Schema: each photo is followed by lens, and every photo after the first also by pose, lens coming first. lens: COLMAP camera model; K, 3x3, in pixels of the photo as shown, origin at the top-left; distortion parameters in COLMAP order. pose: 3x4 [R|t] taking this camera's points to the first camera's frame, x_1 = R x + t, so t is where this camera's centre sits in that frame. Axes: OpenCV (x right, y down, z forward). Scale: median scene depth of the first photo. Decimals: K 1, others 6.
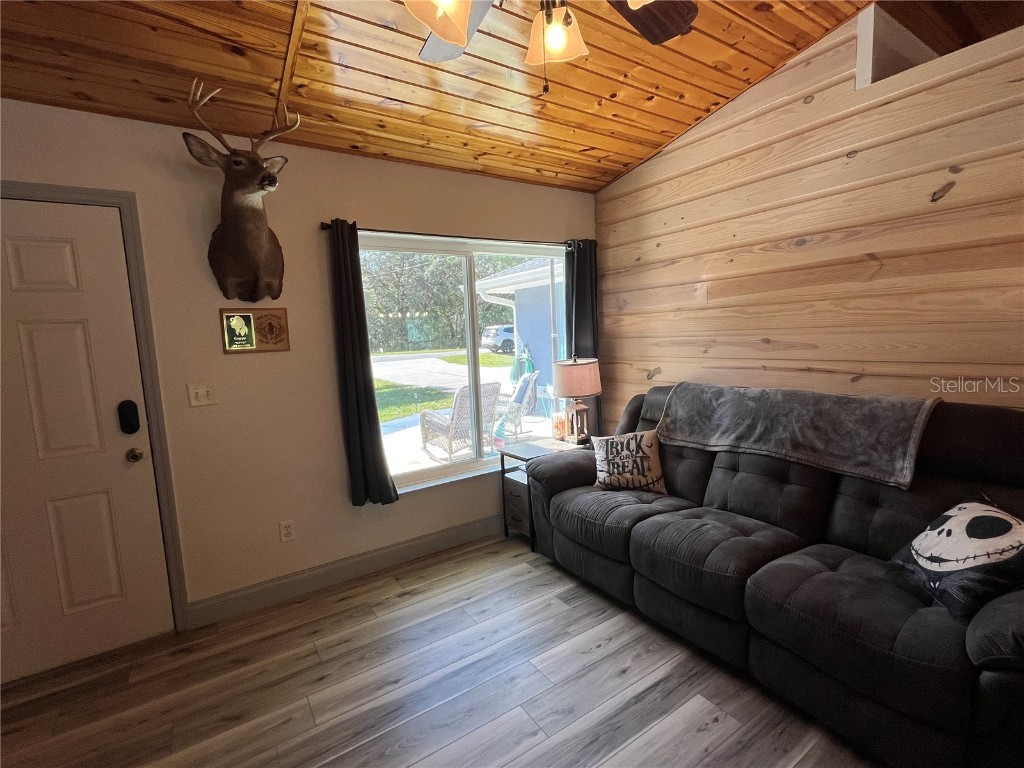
lens RADIAL K [[473.3, 0, 512.0], [0, 473.3, 384.0], [0, 0, 1]] dist [-0.001696, -0.000495]
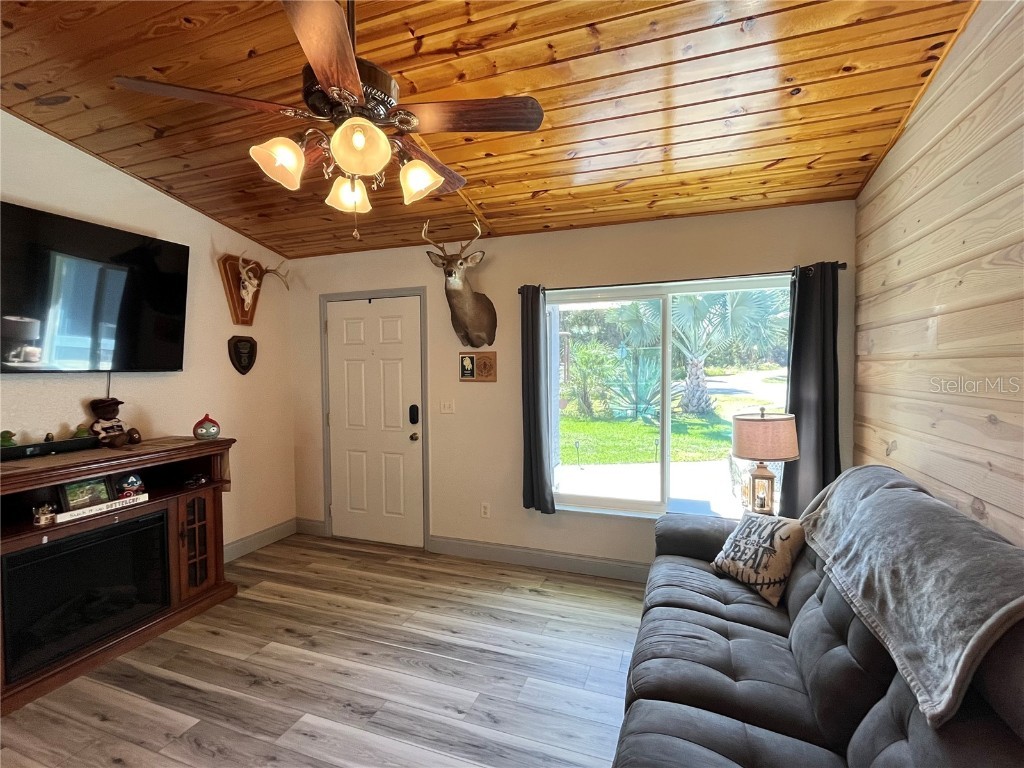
lens RADIAL K [[473.3, 0, 512.0], [0, 473.3, 384.0], [0, 0, 1]] dist [-0.001696, -0.000495]
pose [[0.595888, 0.070133, -0.800000, 0.643600], [-0.109272, 0.993995, 0.005747, -0.073723], [0.795599, 0.083992, 0.599973, 0.190142]]
